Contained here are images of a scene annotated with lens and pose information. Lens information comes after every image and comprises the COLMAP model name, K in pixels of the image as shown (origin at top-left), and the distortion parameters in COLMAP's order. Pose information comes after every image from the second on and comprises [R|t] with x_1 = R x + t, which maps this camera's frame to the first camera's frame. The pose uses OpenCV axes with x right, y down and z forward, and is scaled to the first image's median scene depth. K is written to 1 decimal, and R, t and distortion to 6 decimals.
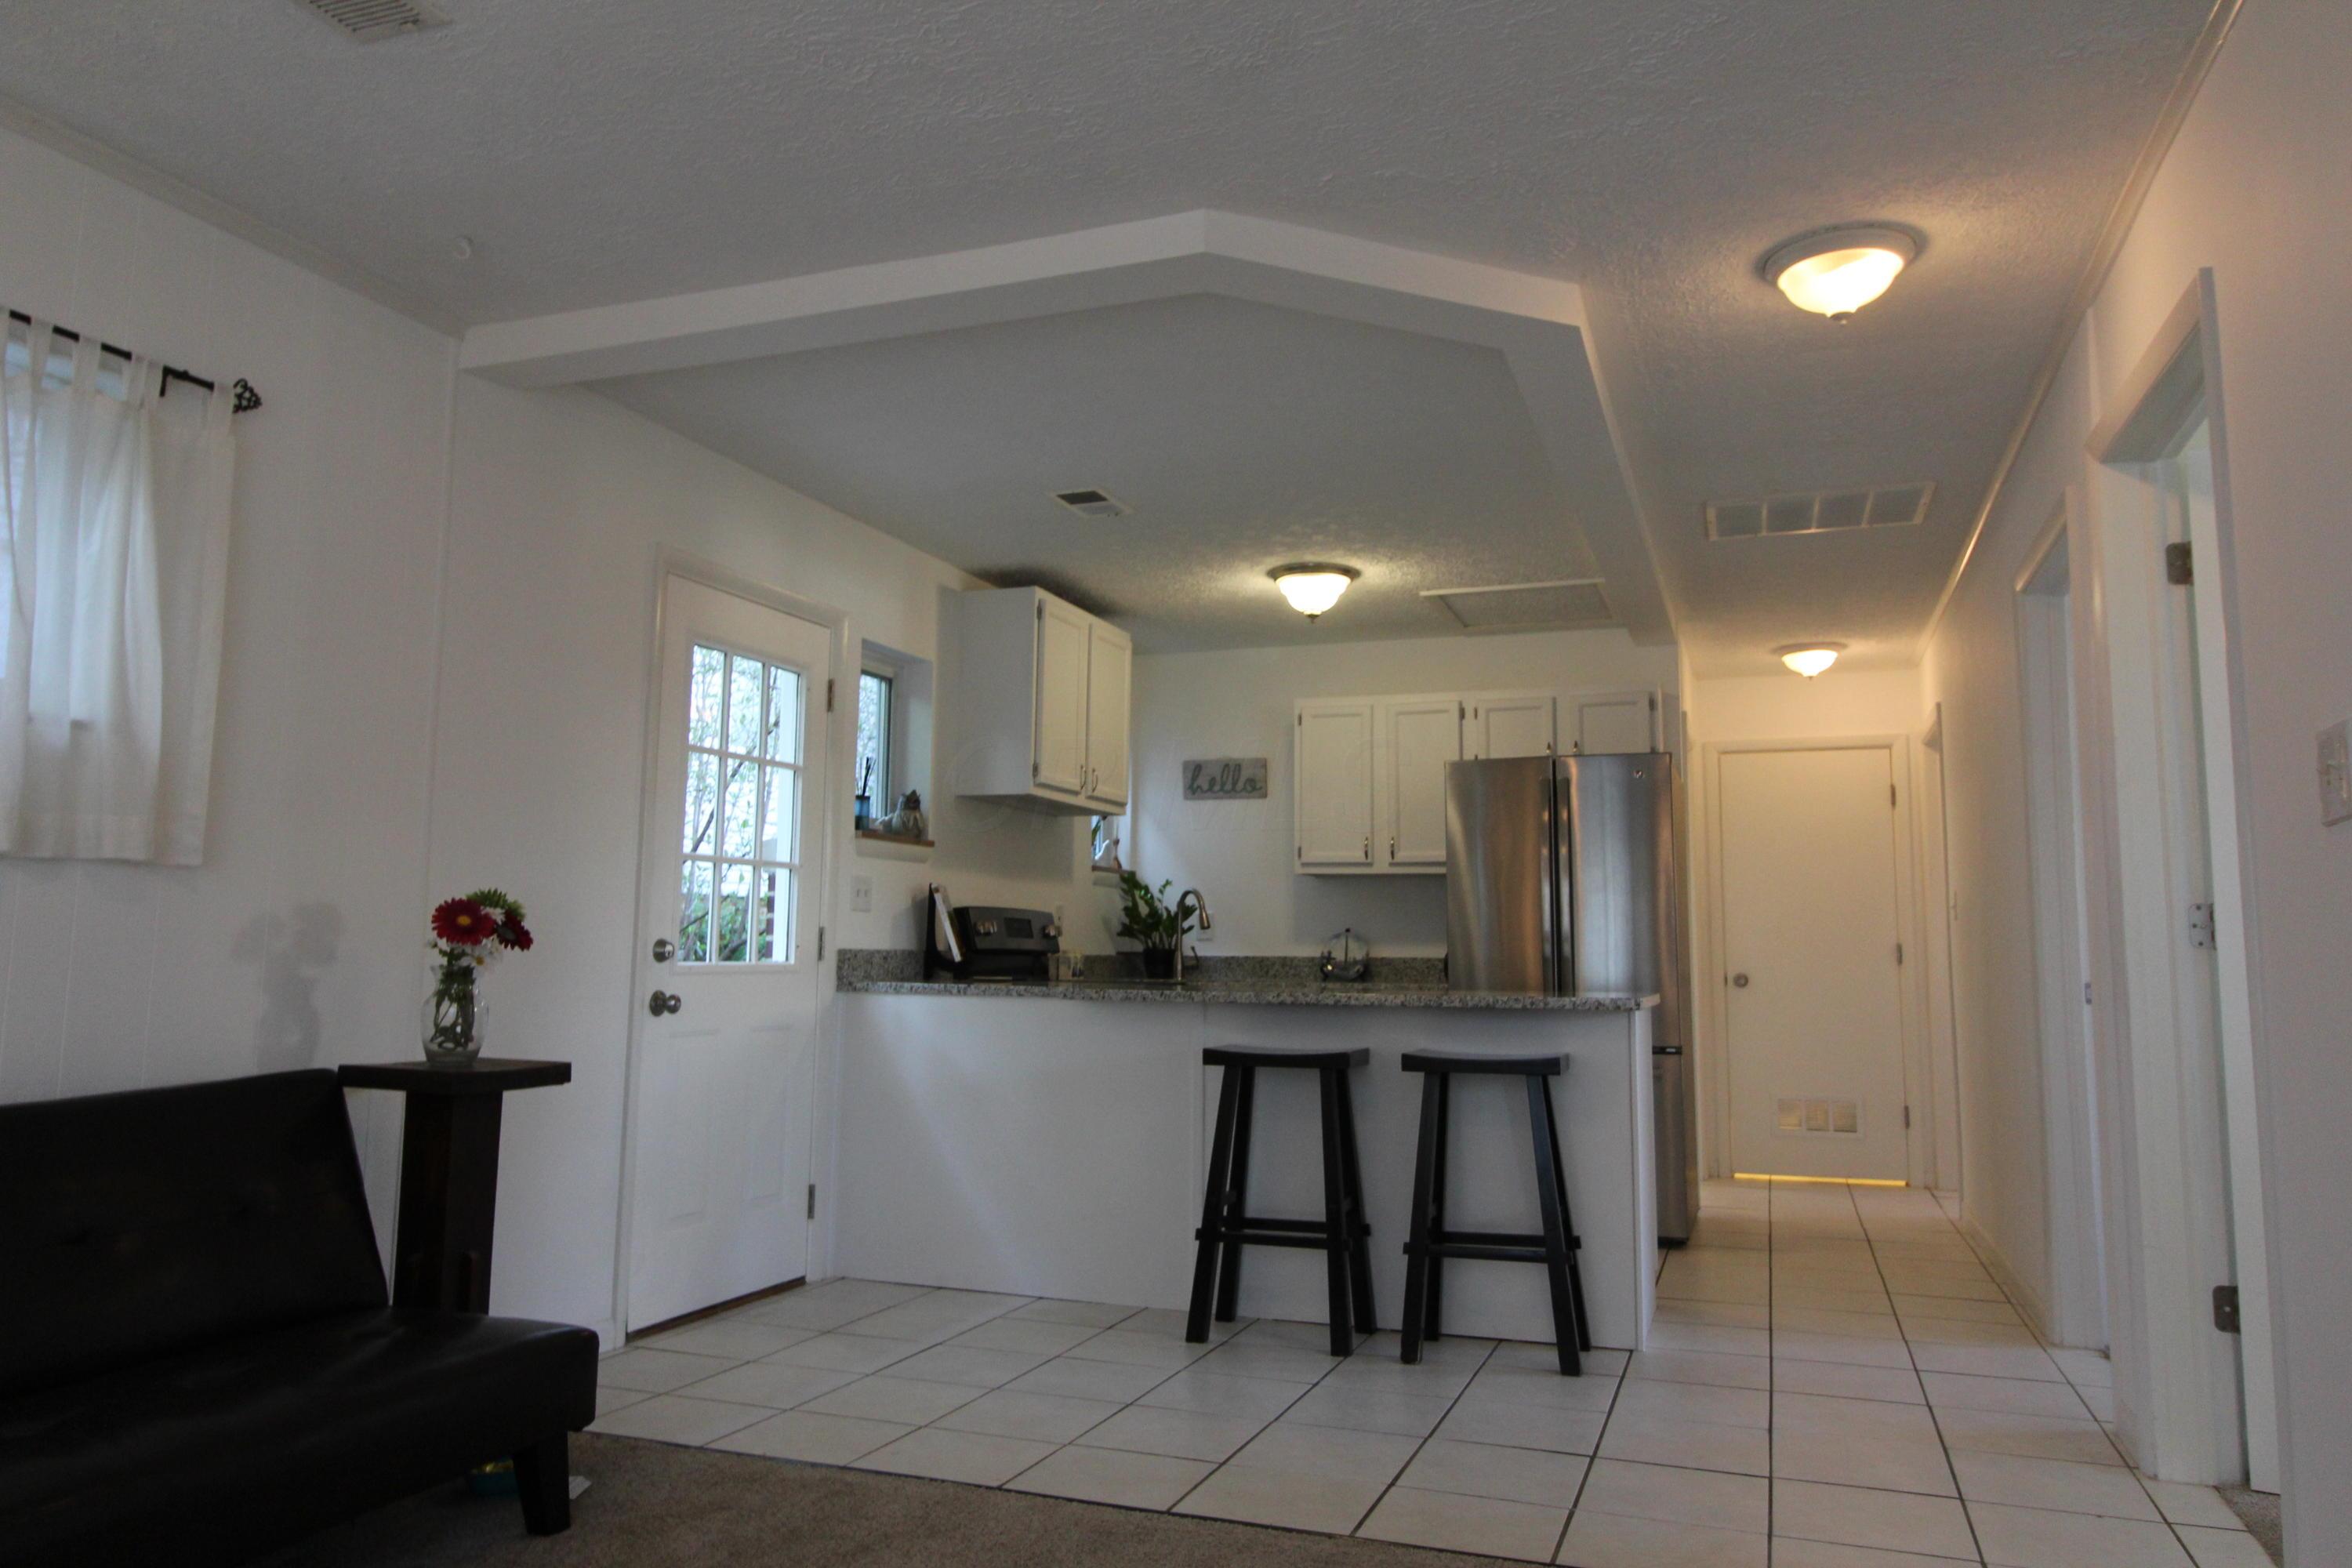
lens RADIAL K [[1568.9, 0, 1176.0], [0, 1568.9, 784.0], [0, 0, 1]] dist [0.012802, -0.004687]
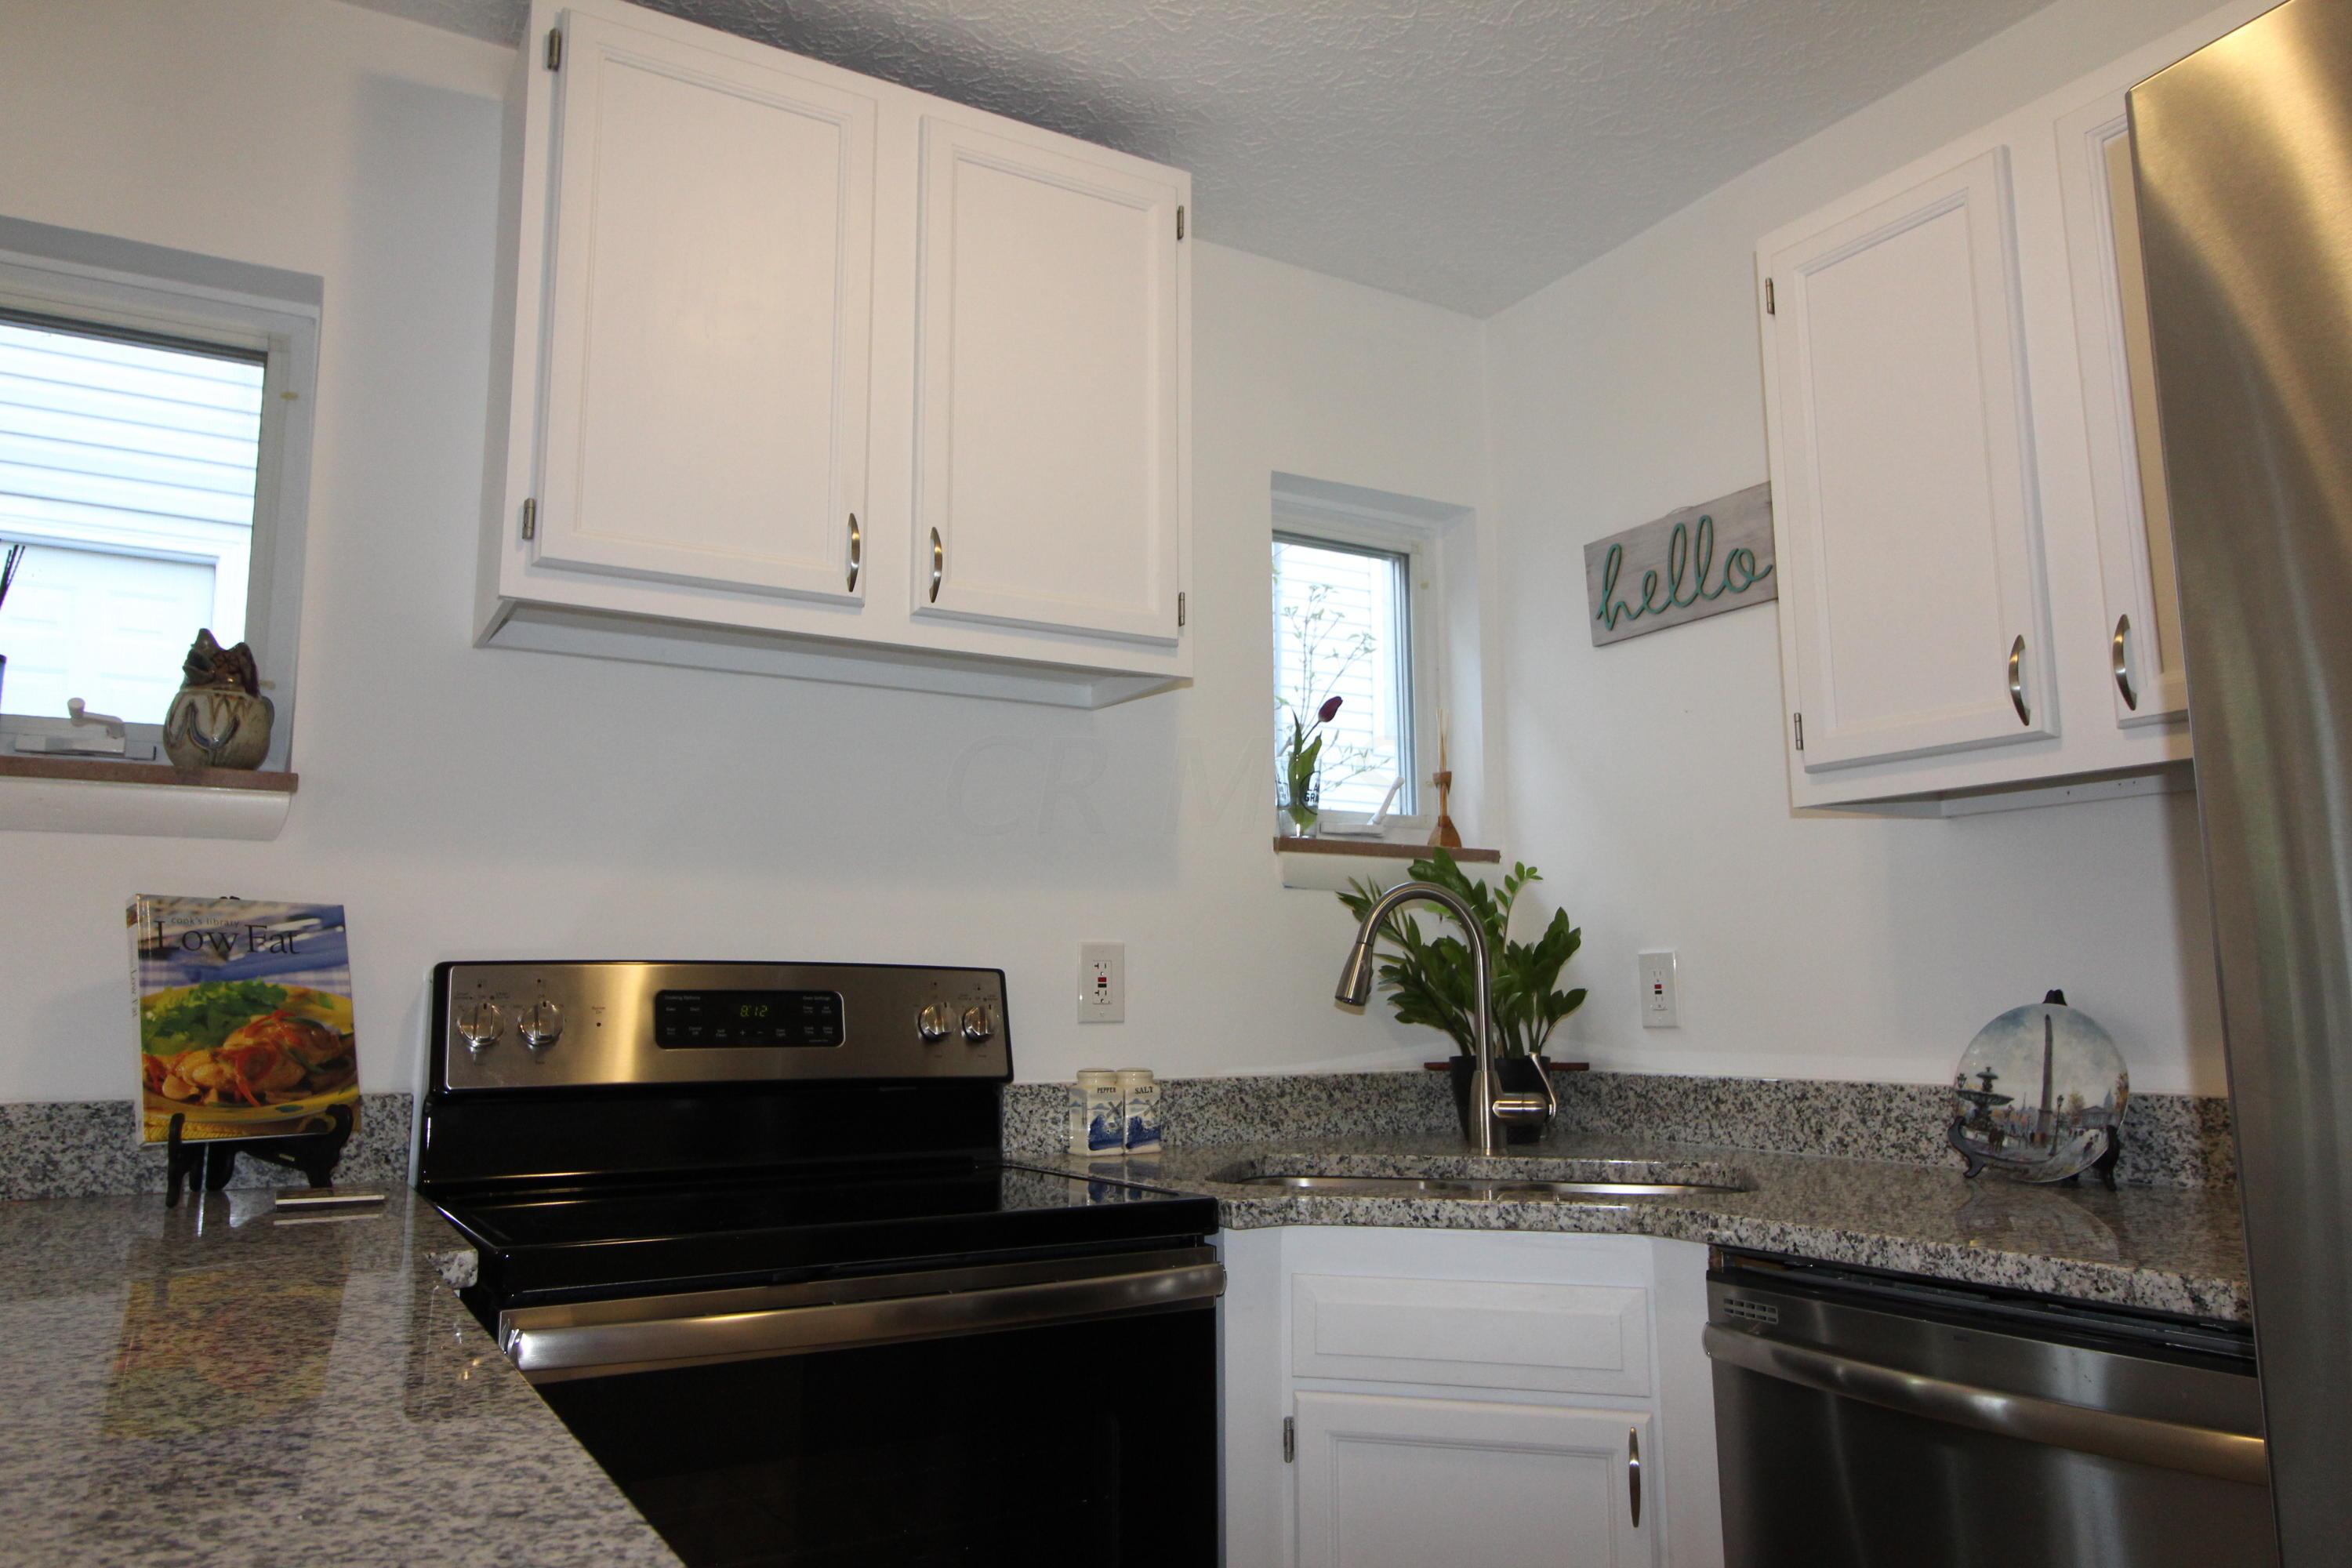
lens RADIAL K [[1568.9, 0, 1176.0], [0, 1568.9, 784.0], [0, 0, 1]] dist [0.012802, -0.004687]
pose [[0.773881, -0.098139, -0.625681, 0.165492], [0.079289, 0.995162, -0.058023, 0.058401], [0.628348, -0.004707, 0.777918, 0.674951]]
